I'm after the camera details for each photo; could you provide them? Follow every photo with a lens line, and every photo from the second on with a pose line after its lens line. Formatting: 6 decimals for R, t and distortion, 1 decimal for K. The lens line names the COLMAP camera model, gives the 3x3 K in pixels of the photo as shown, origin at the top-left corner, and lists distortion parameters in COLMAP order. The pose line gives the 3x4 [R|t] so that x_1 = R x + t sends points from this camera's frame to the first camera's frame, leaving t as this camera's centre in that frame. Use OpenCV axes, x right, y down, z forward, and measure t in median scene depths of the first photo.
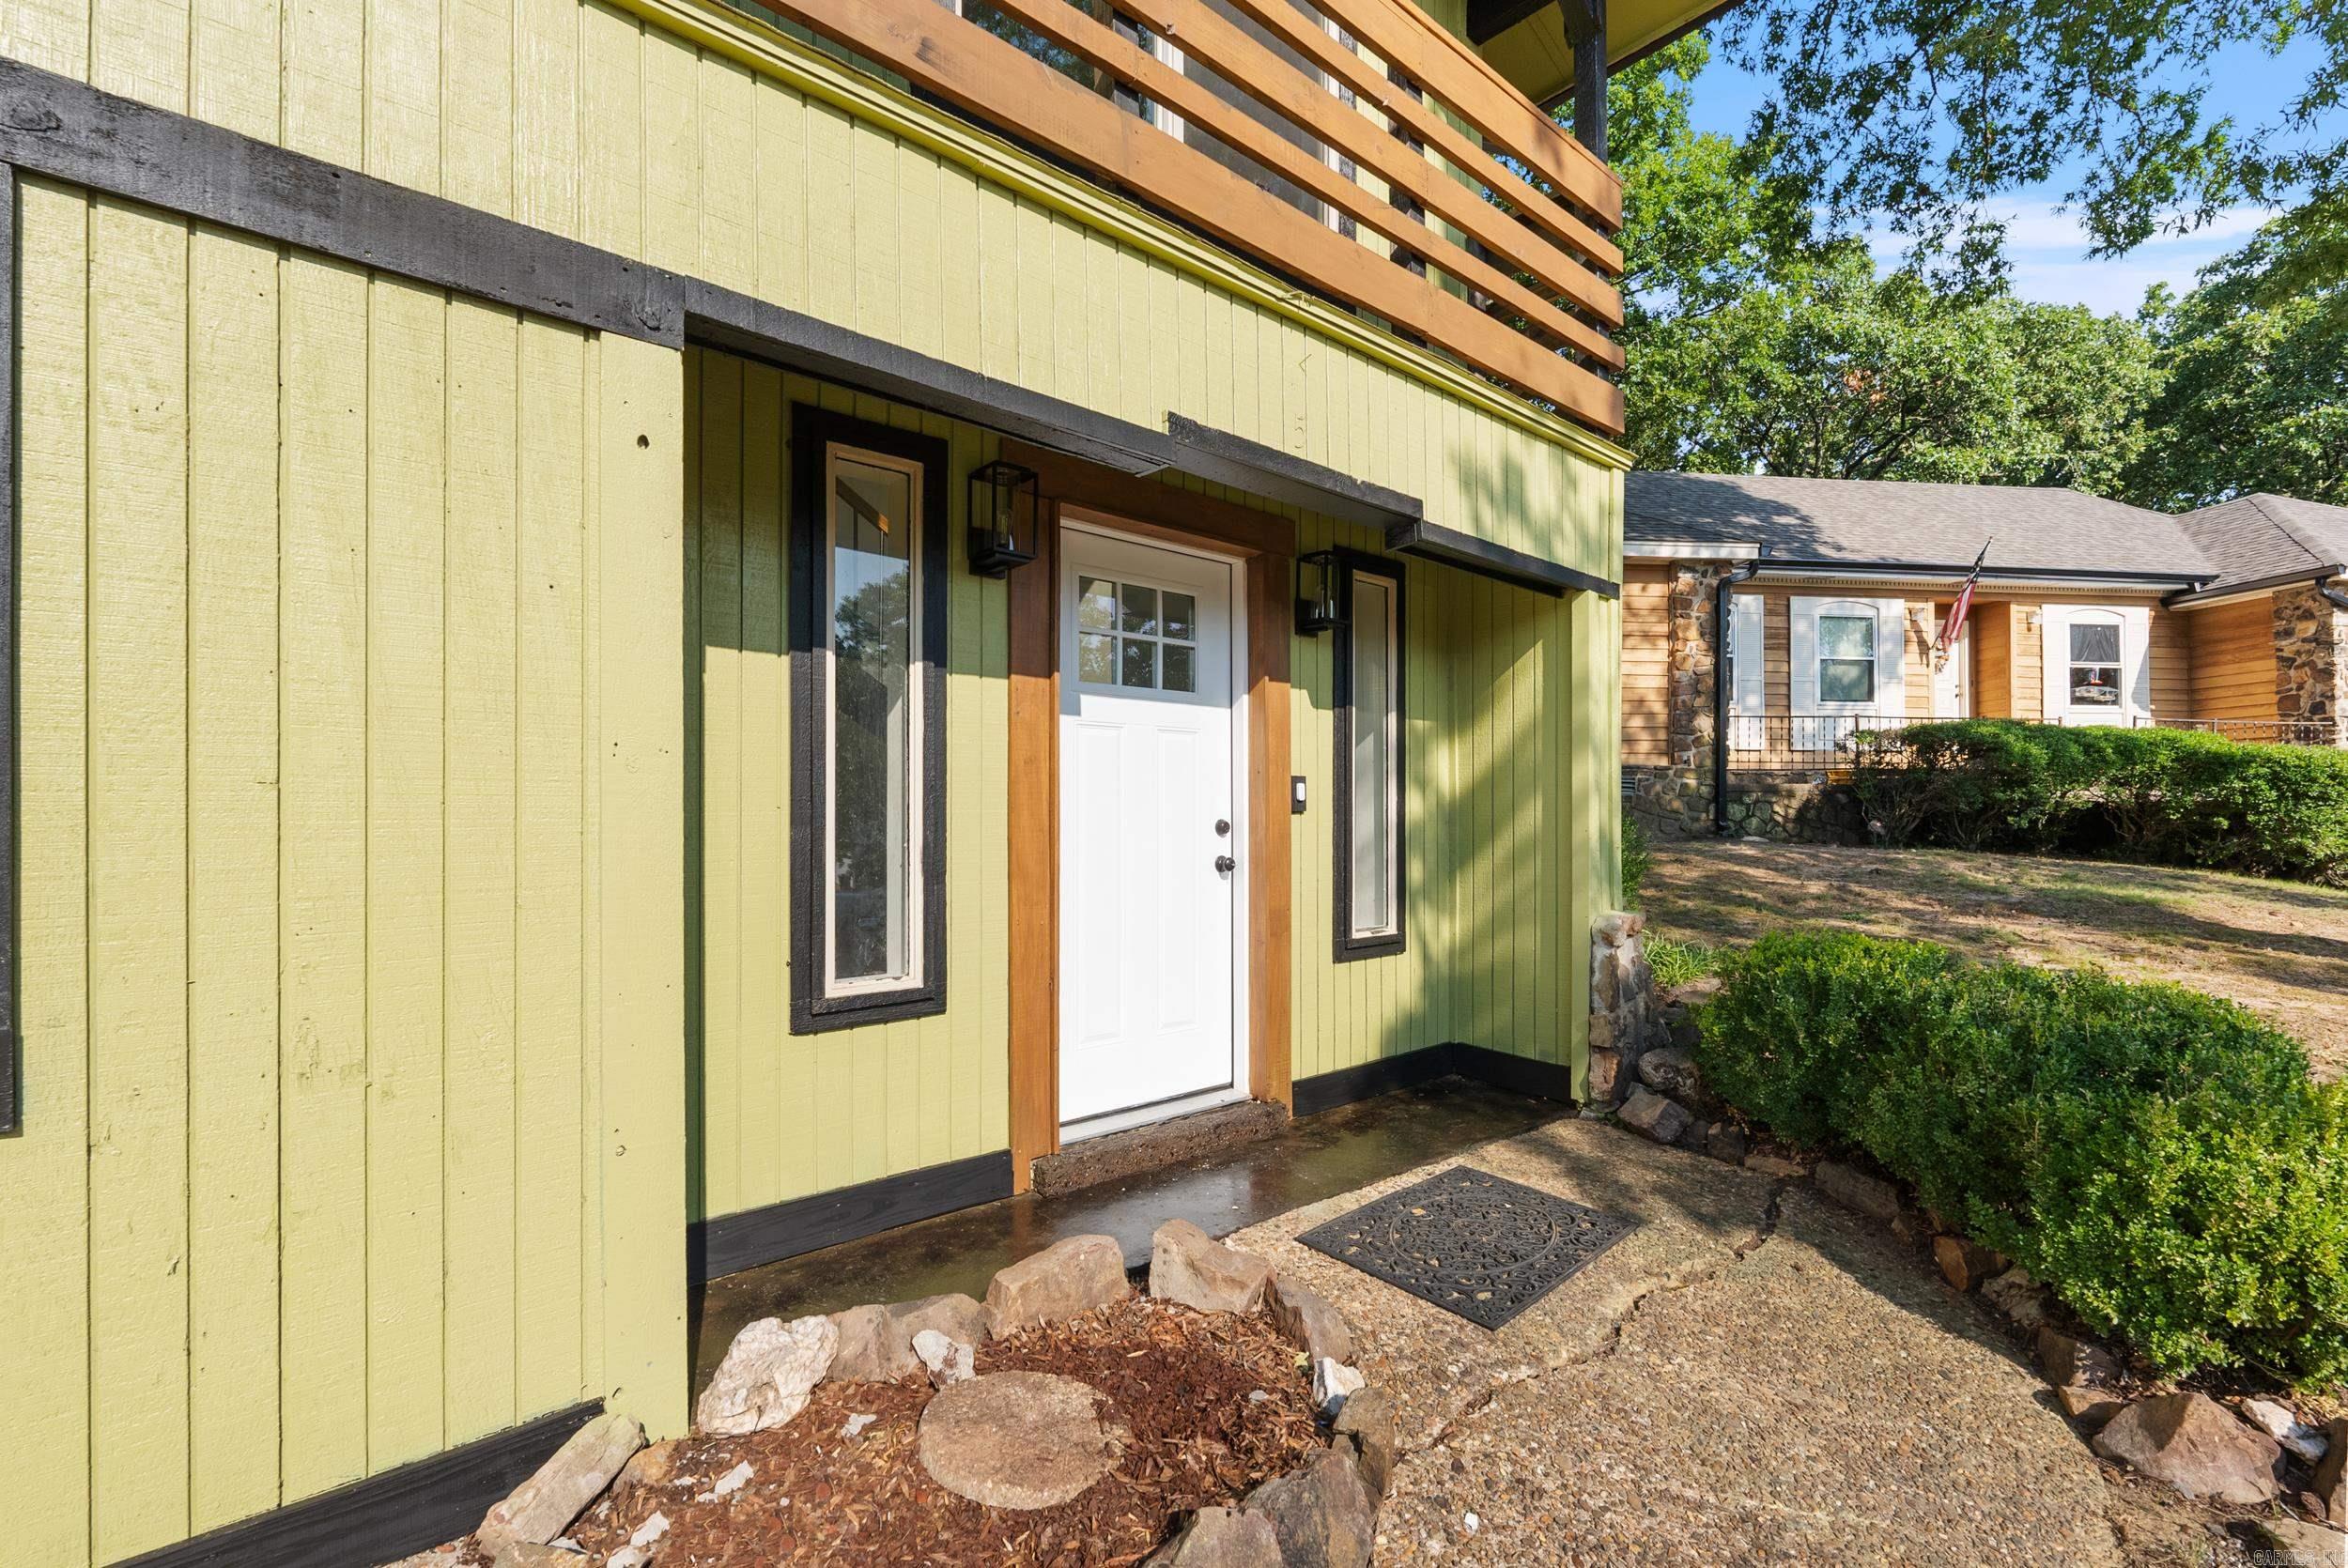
lens RADIAL K [[1039.4, 0, 1179.7], [0, 1039.4, 803.4], [0, 0, 1]] dist [-0.007302, 0.001932]
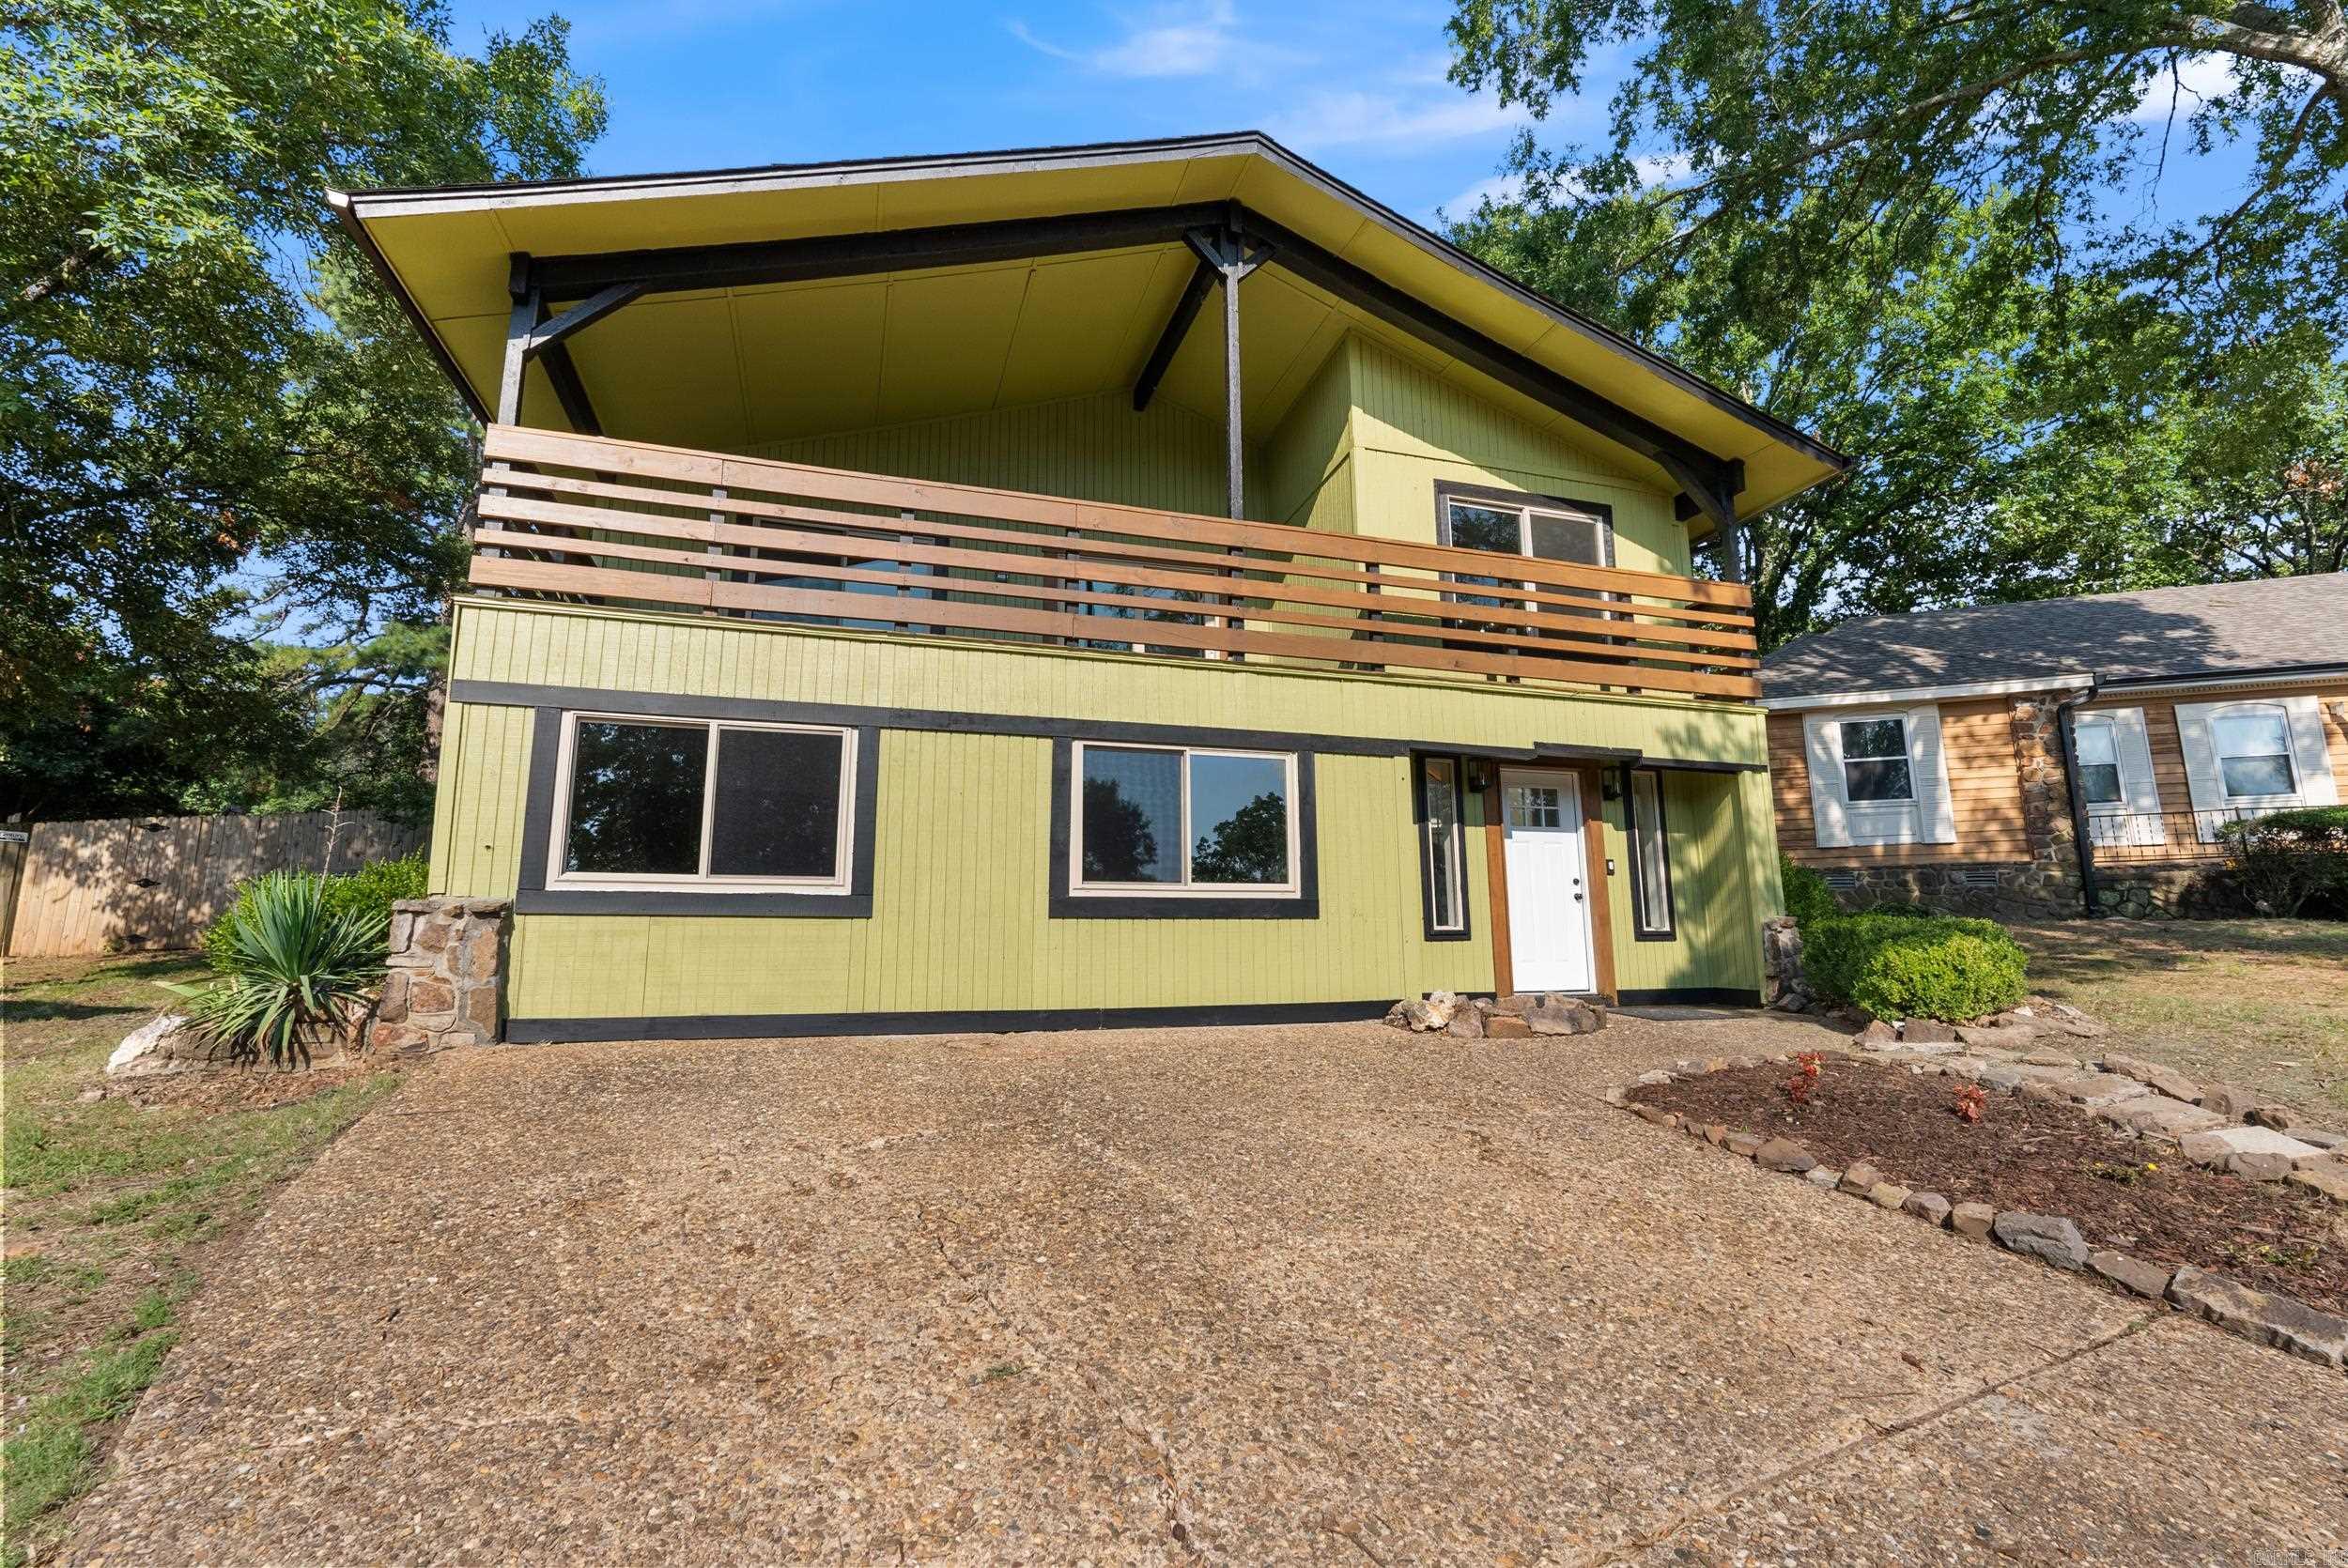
lens RADIAL K [[1039.4, 0, 1178.9], [0, 1039.4, 790.7], [0, 0, 1]] dist [-0.007302, 0.001932]
pose [[0.915138, -0.076489, -0.395818, 0.051915], [0.015449, 0.987768, -0.155162, 0.054097], [0.402845, 0.135880, 0.905126, -0.495662]]
